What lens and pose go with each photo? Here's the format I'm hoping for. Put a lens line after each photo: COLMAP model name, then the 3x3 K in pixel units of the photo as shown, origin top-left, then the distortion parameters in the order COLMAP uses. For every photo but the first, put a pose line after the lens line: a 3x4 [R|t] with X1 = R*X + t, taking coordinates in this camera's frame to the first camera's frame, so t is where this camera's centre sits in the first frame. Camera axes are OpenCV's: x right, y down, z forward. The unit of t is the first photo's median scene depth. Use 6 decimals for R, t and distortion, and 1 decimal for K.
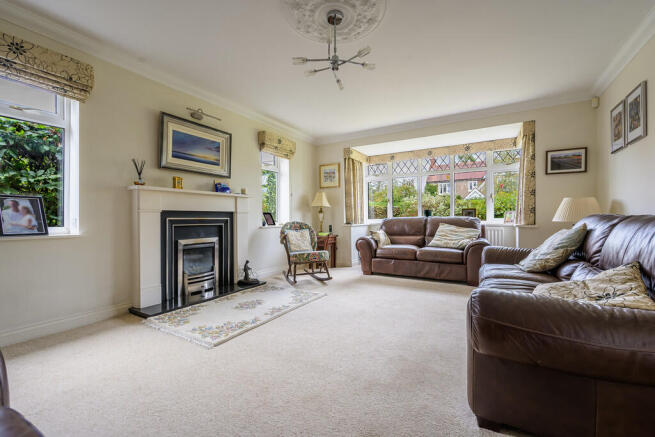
lens RADIAL K [[291.8, 0, 327.5], [0, 291.8, 218.5], [0, 0, 1]] dist [0.001194, 0.000099]
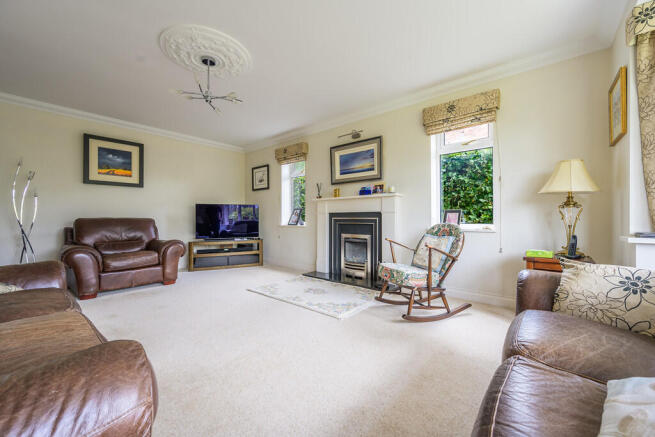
lens RADIAL K [[253.3, 0, 327.5], [0, 253.3, 218.5], [0, 0, 1]] dist [-0.001017, -0.000048]
pose [[-0.181119, 0.000269, -0.983461, 0.636722], [-0.005389, 0.999985, 0.001266, 0.000306], [0.983446, 0.005529, -0.181115, 1.073659]]
